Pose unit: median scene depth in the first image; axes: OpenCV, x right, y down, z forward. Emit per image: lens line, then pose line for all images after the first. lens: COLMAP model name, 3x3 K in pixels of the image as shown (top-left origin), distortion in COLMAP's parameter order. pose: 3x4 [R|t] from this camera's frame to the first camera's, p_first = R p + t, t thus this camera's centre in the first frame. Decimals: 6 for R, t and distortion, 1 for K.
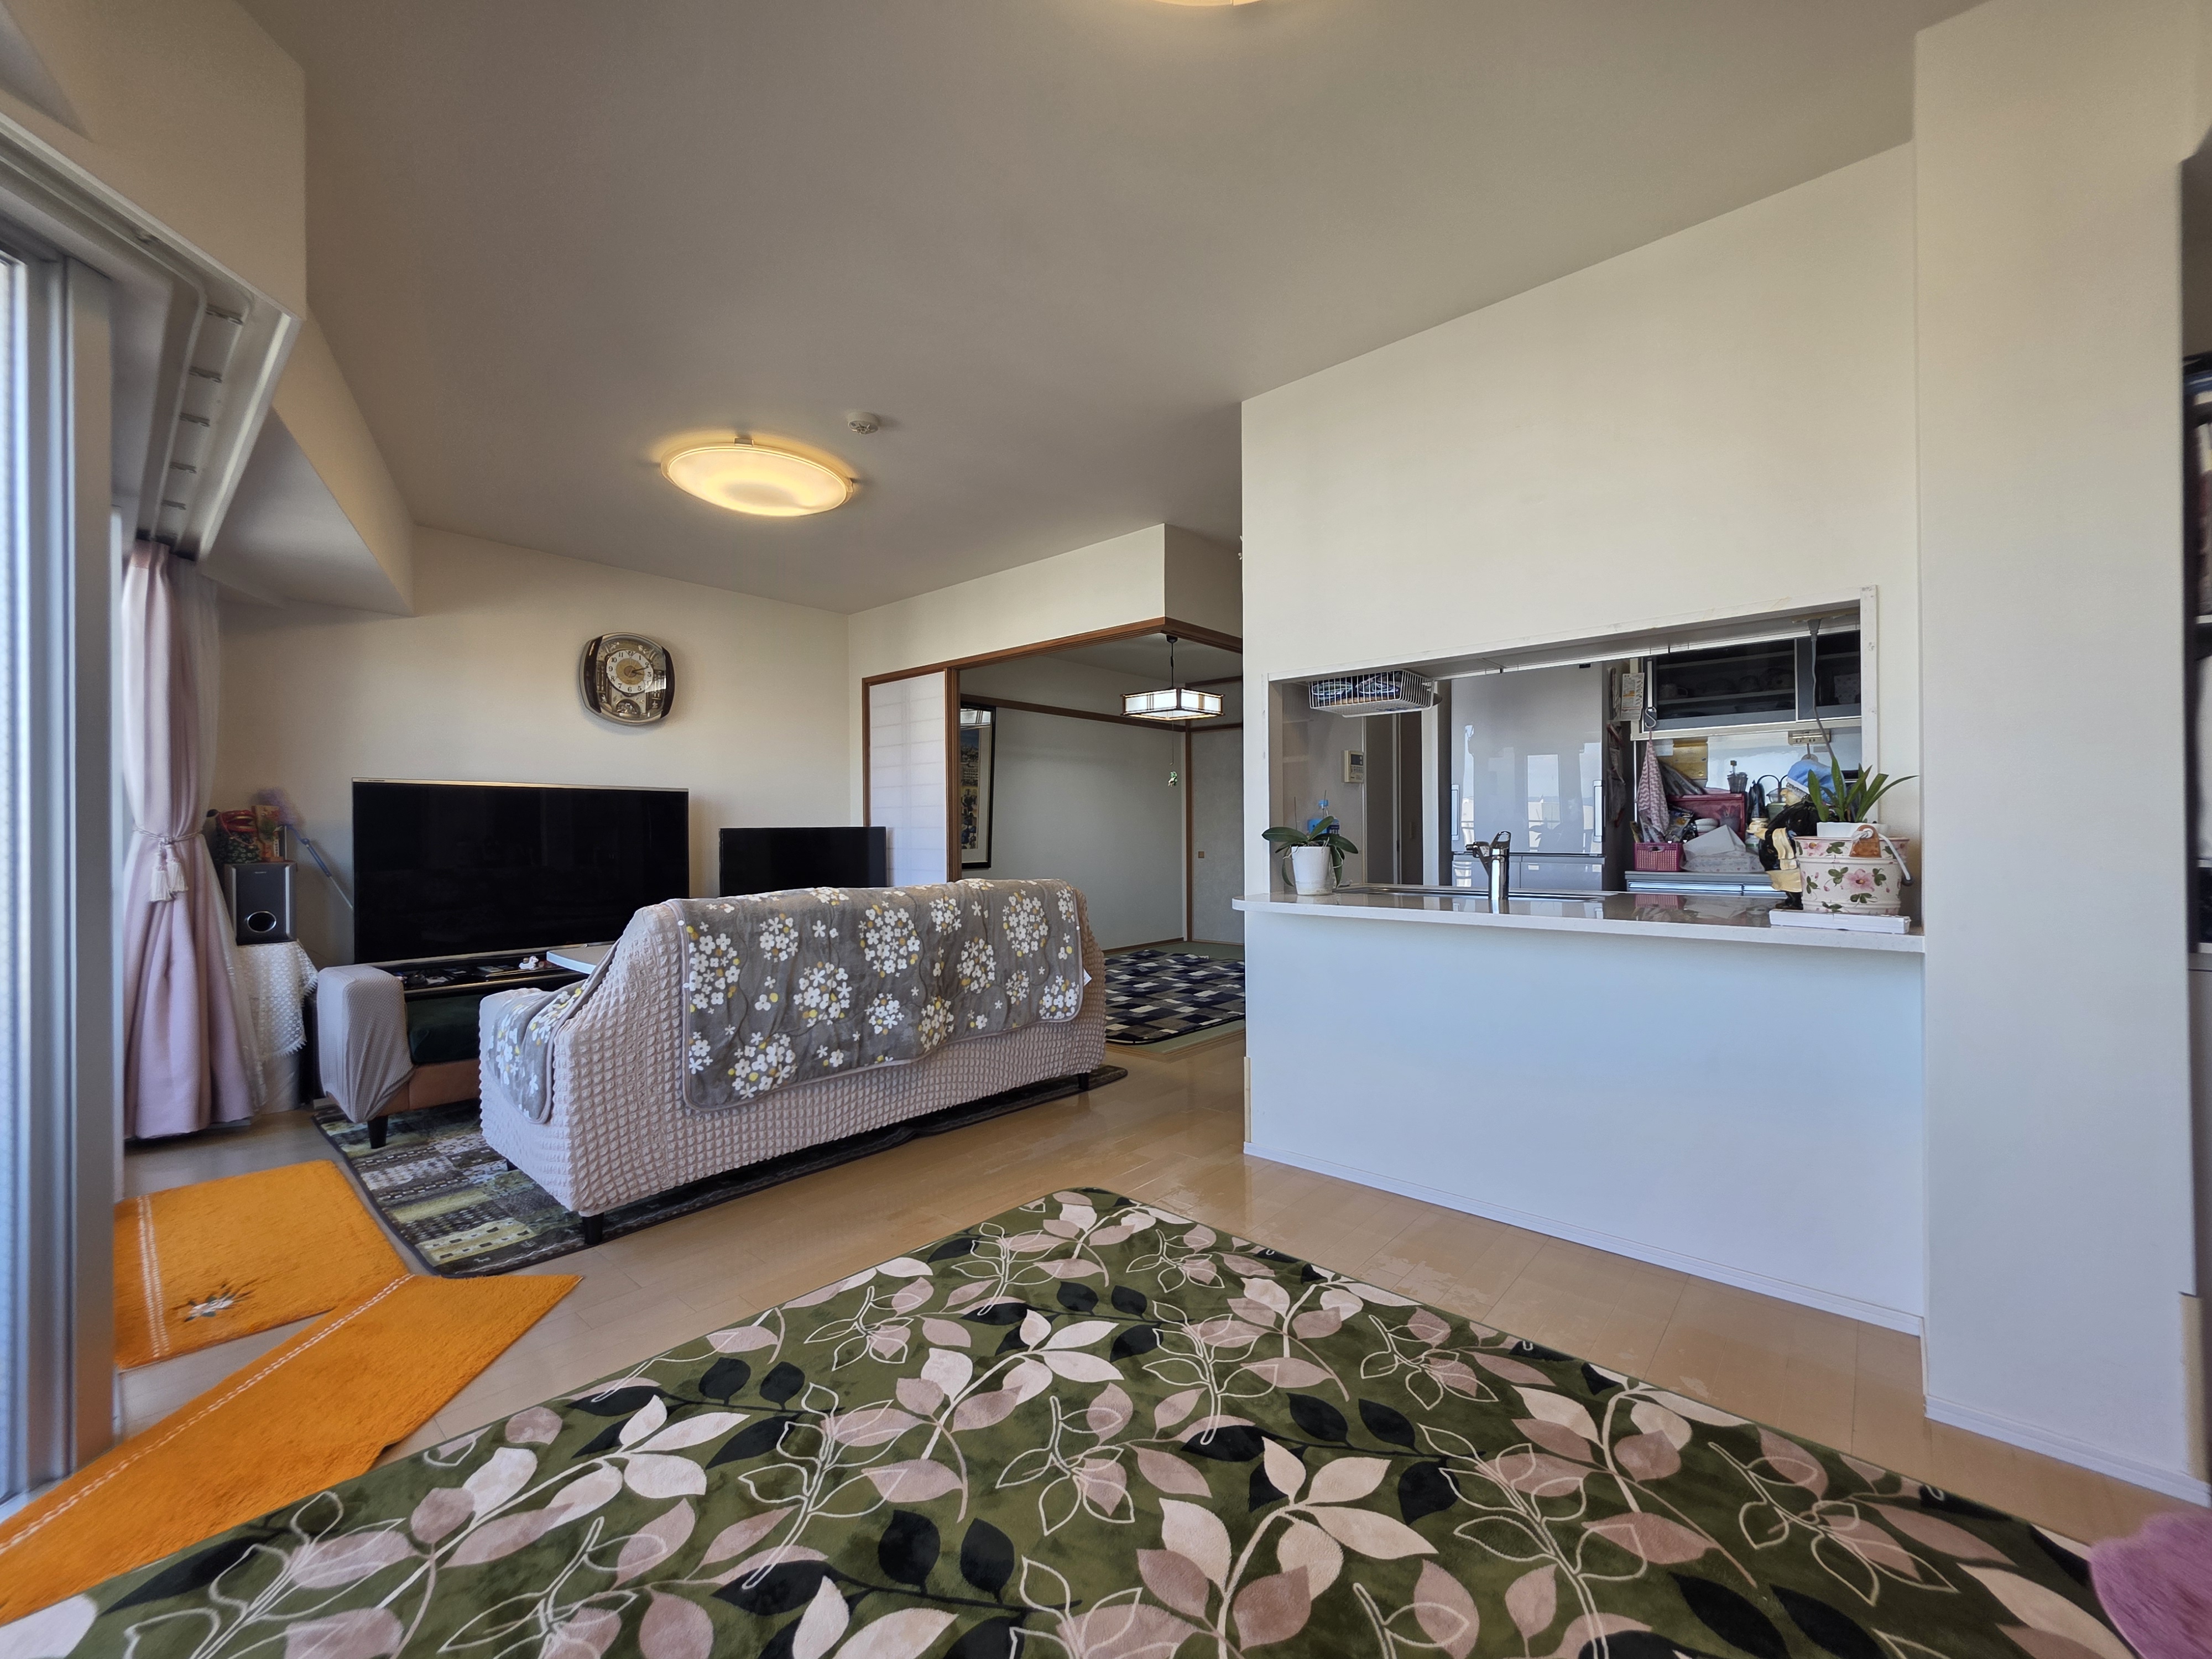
lens RADIAL K [[887.1, 0, 1106.0], [0, 887.1, 829.5], [0, 0, 1]] dist [0.002070, 0.000628]
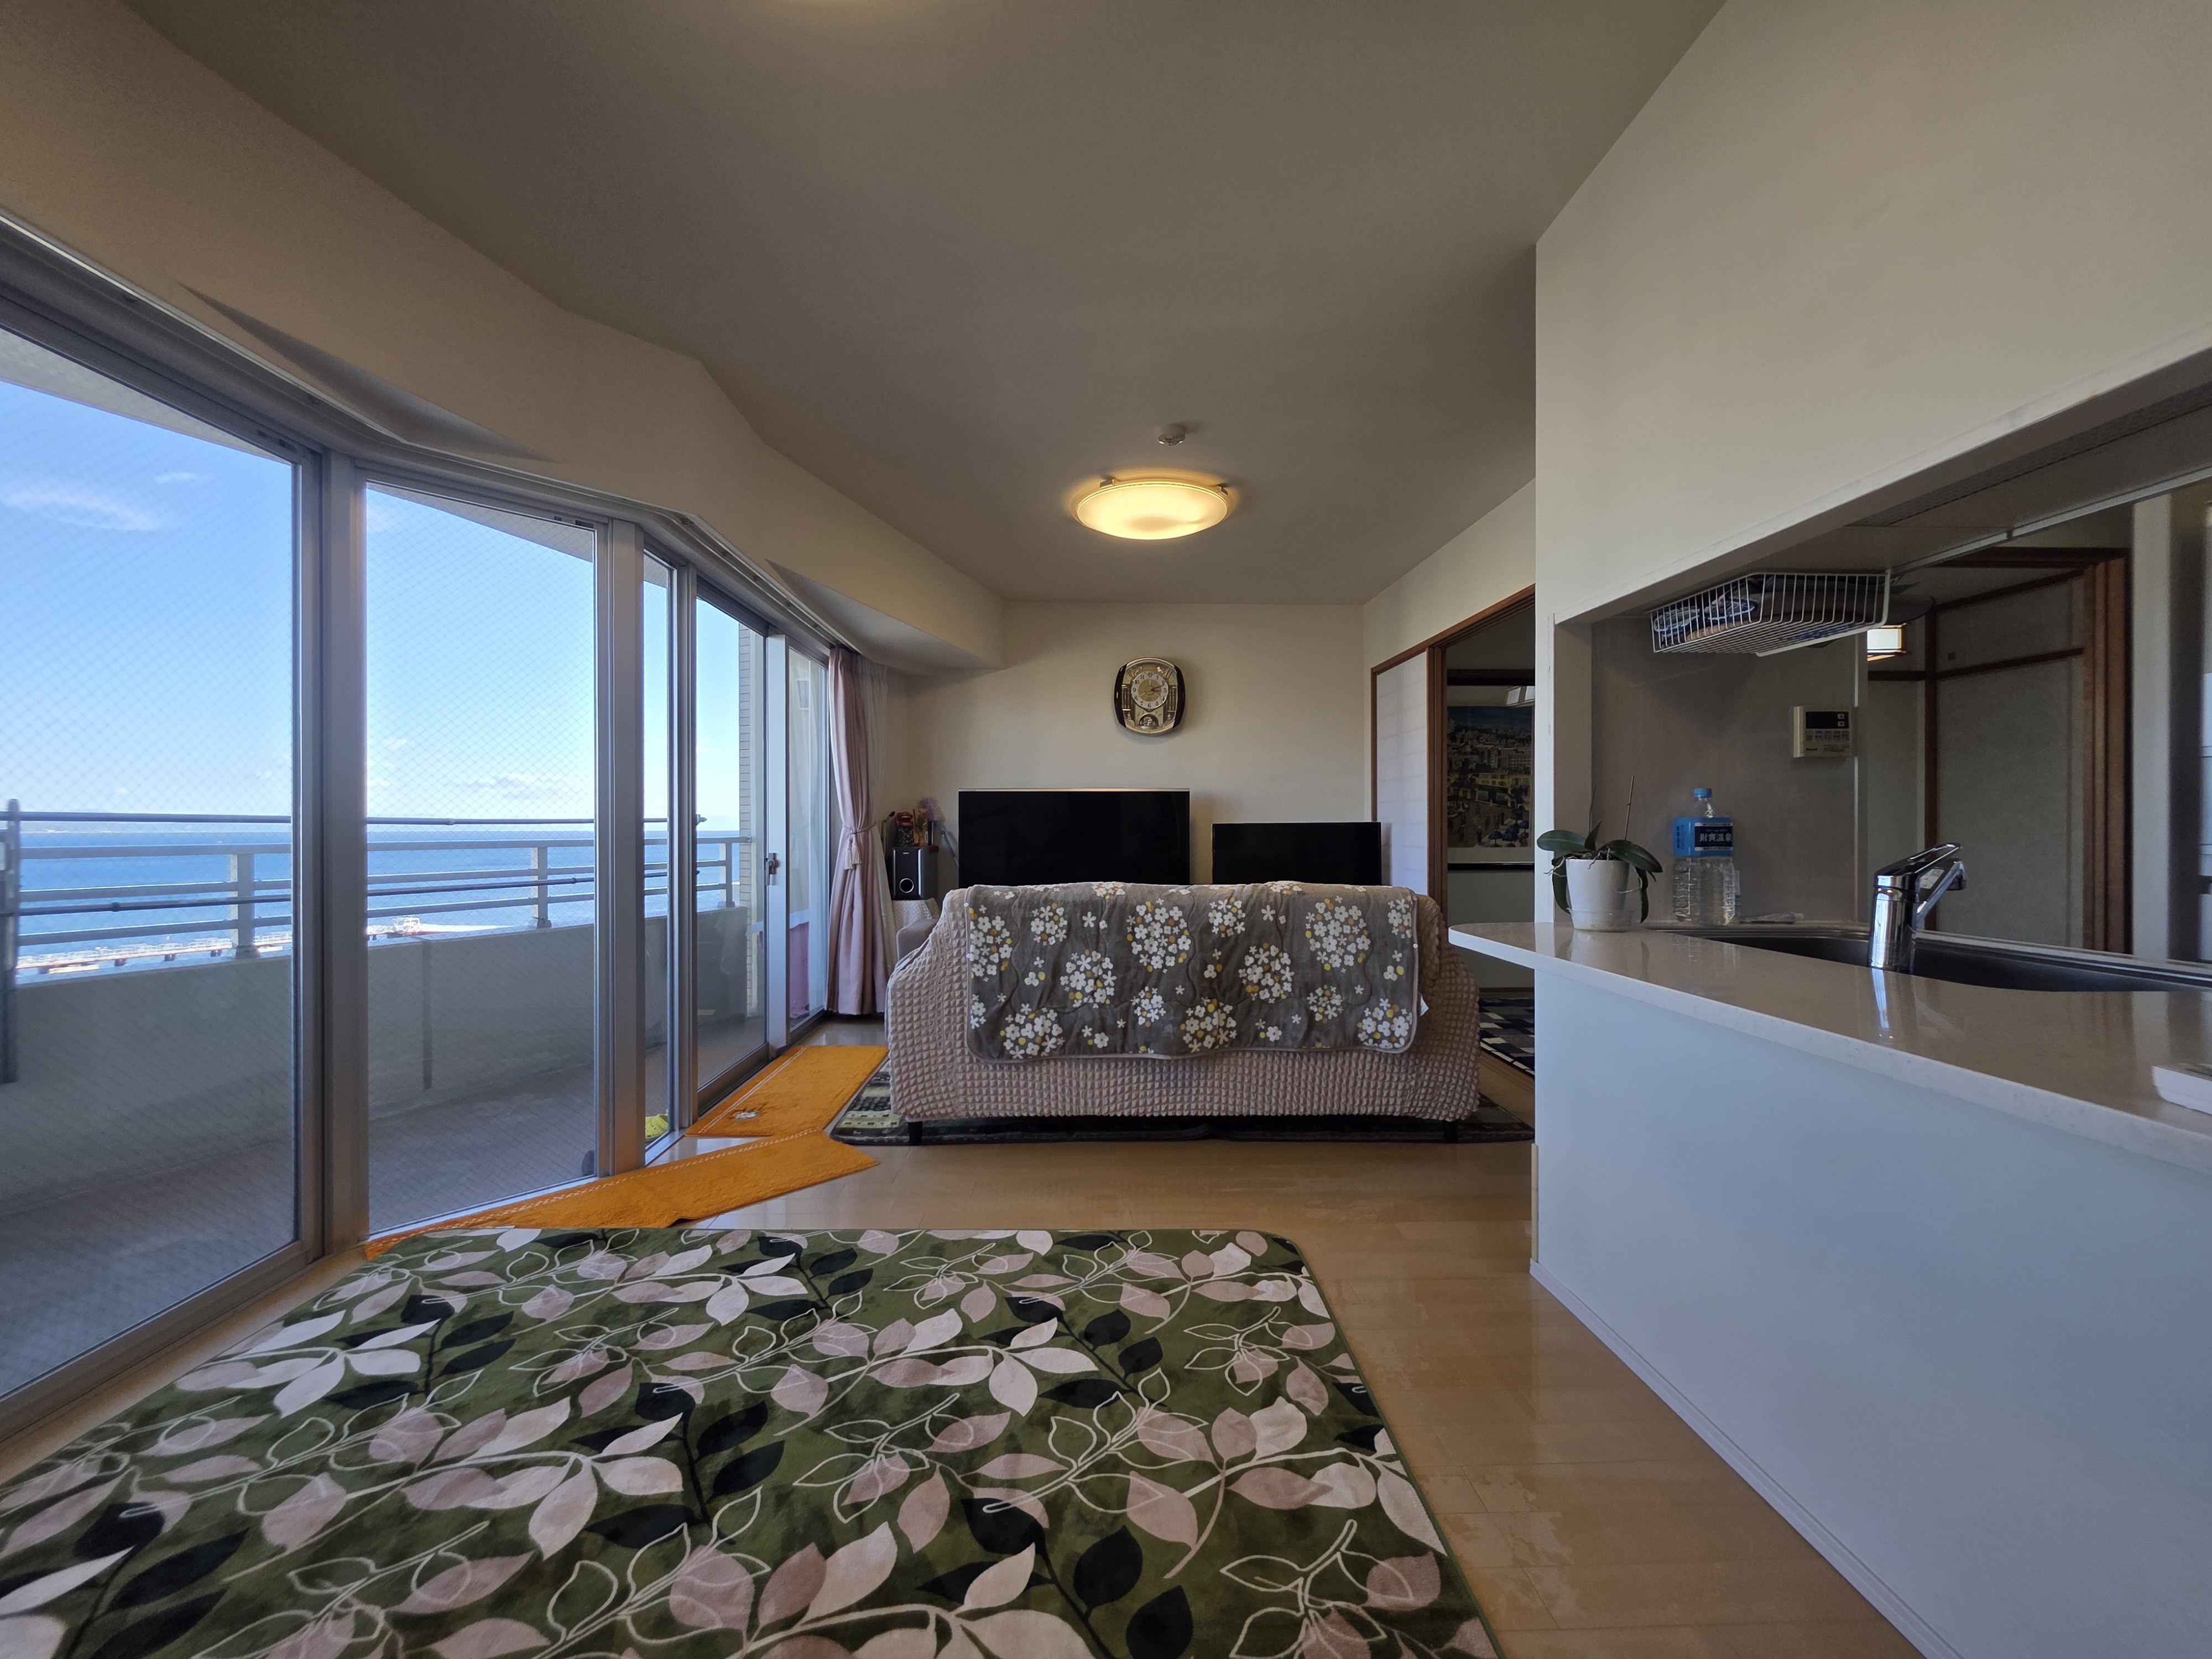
lens RADIAL K [[884.5, 0, 1102.8], [0, 884.5, 825.3], [0, 0, 1]] dist [0.003309, -0.000265]
pose [[0.684111, 0.005061, -0.729361, 0.492848], [-0.000279, 0.999978, 0.006677, -0.012057], [0.729378, -0.004365, 0.684097, 0.268335]]
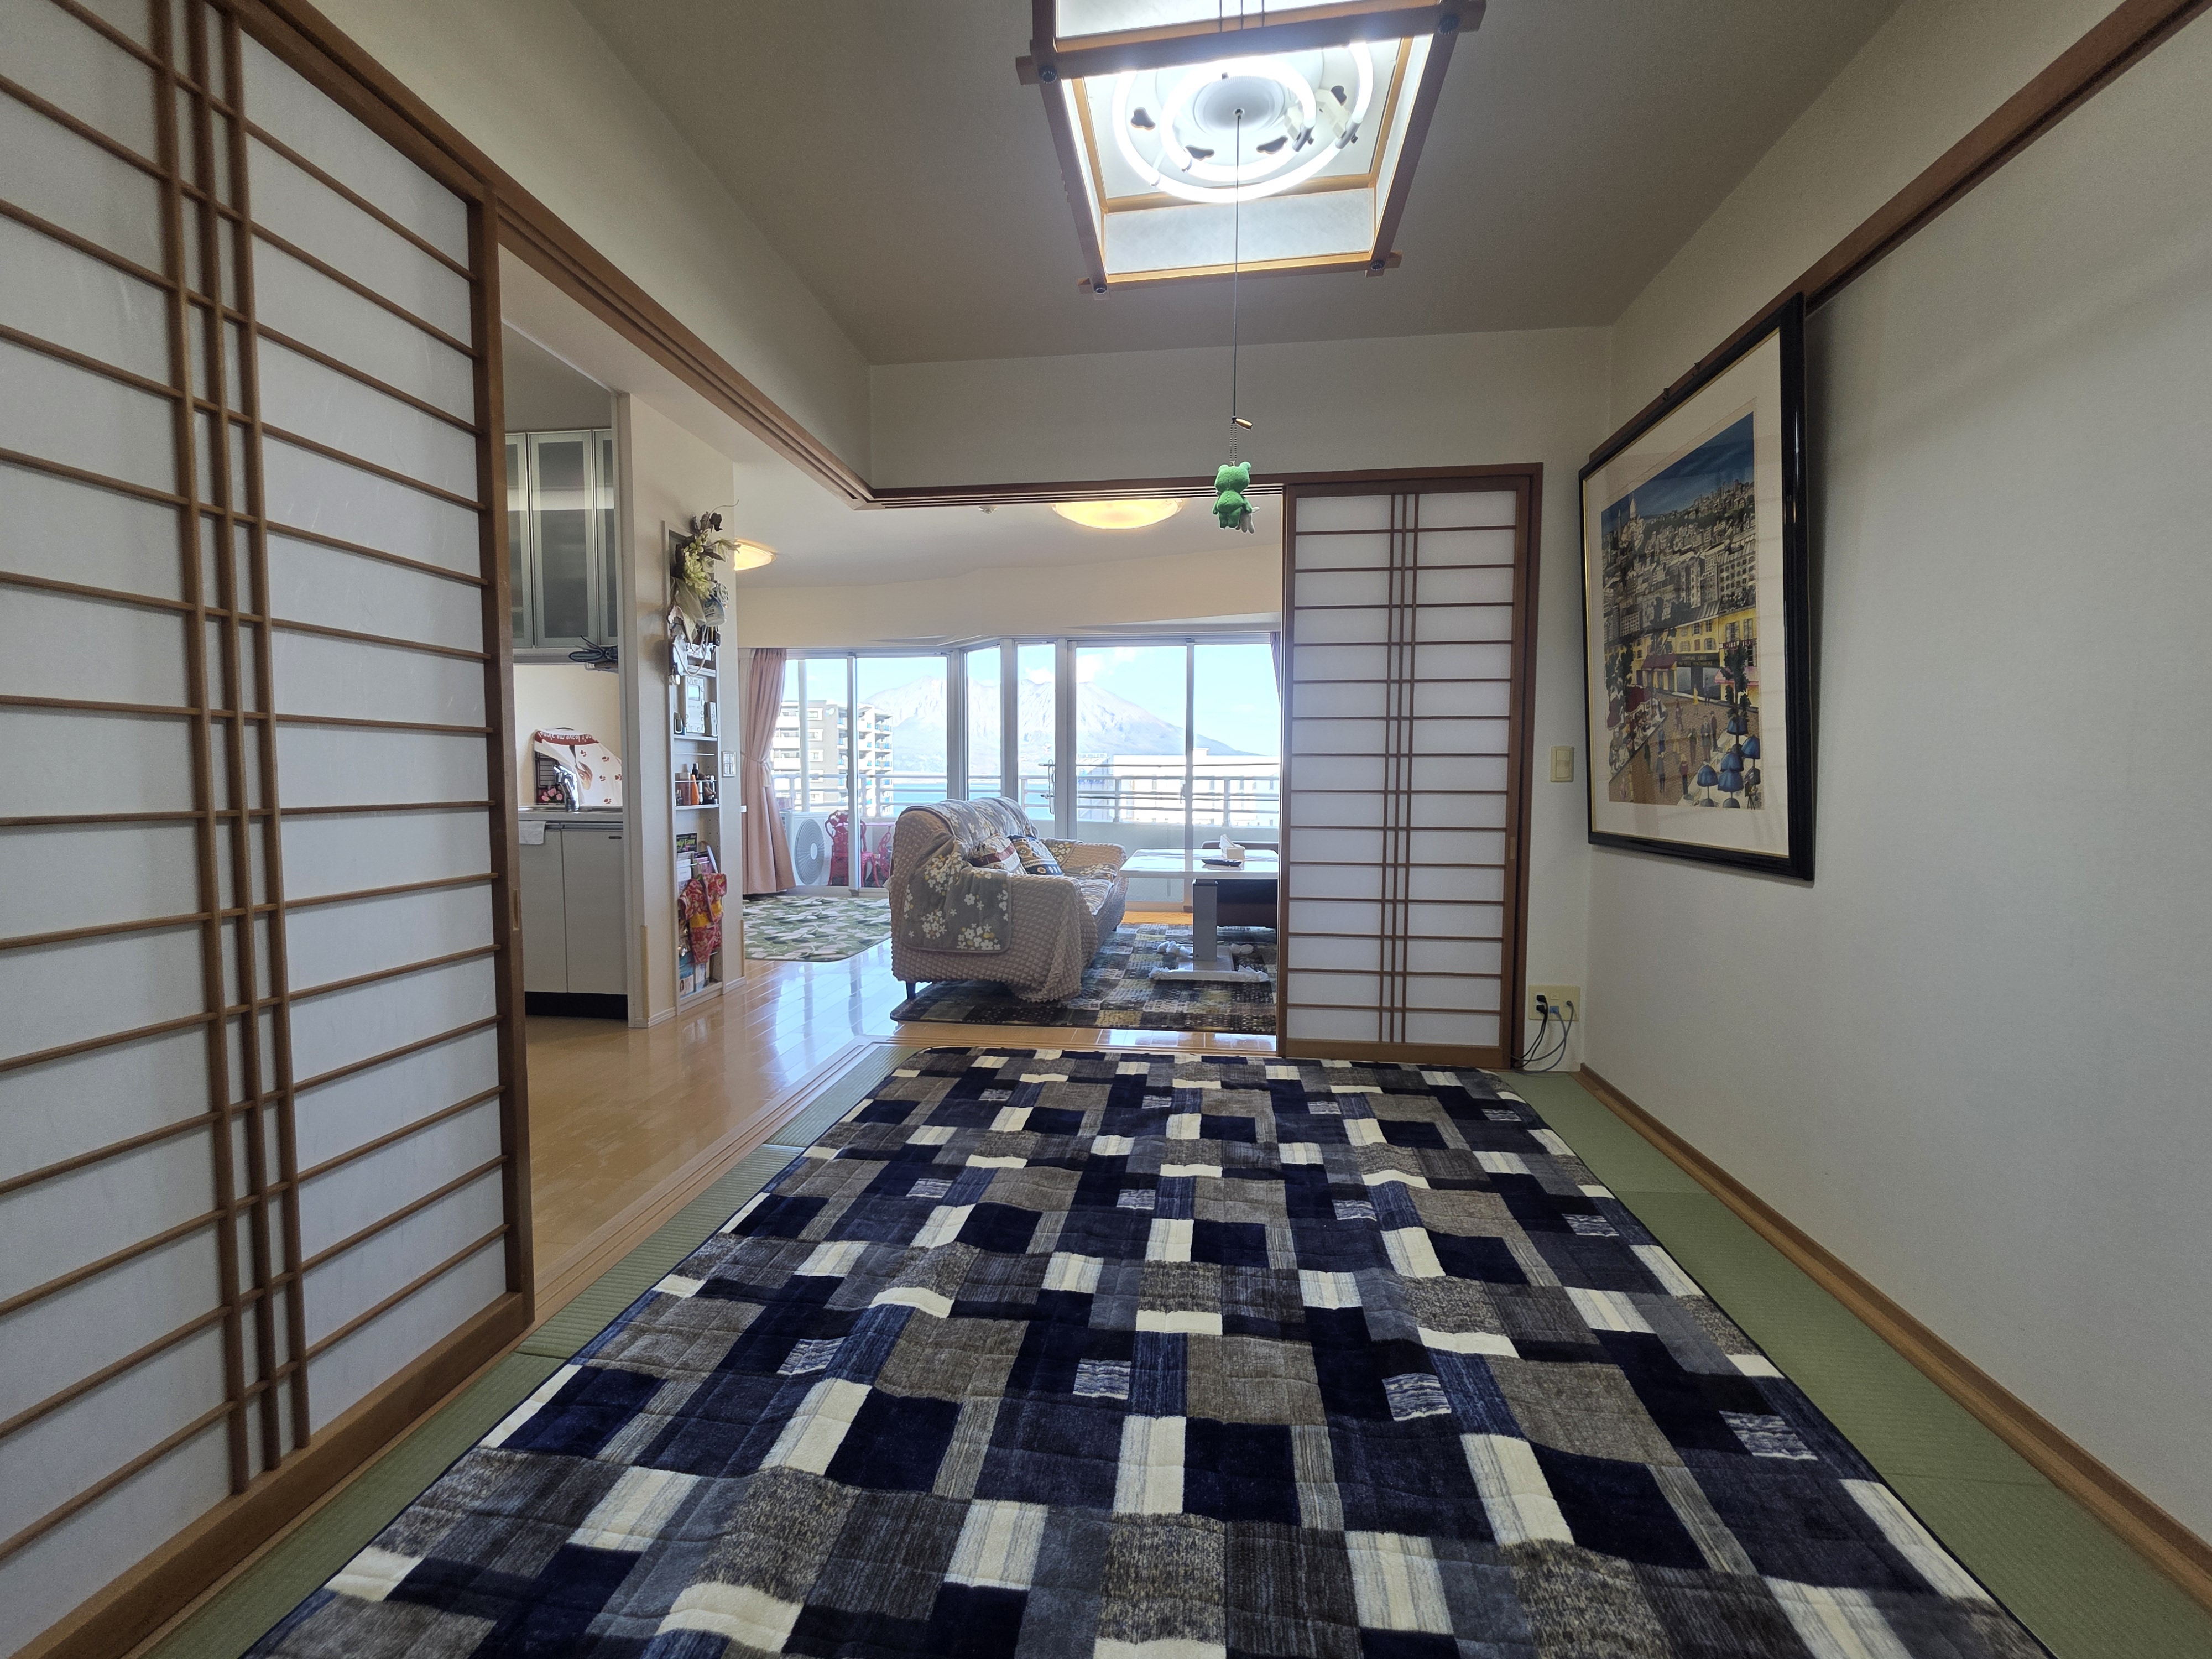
lens RADIAL K [[886.1, 0, 1106.0], [0, 886.1, 829.5], [0, 0, 1]] dist [0.001004, -0.000138]
pose [[-0.820328, 0.035301, -0.570802, 0.541173], [0.002068, 0.998270, 0.058765, 0.025295], [0.571889, 0.047026, -0.818982, 2.796791]]
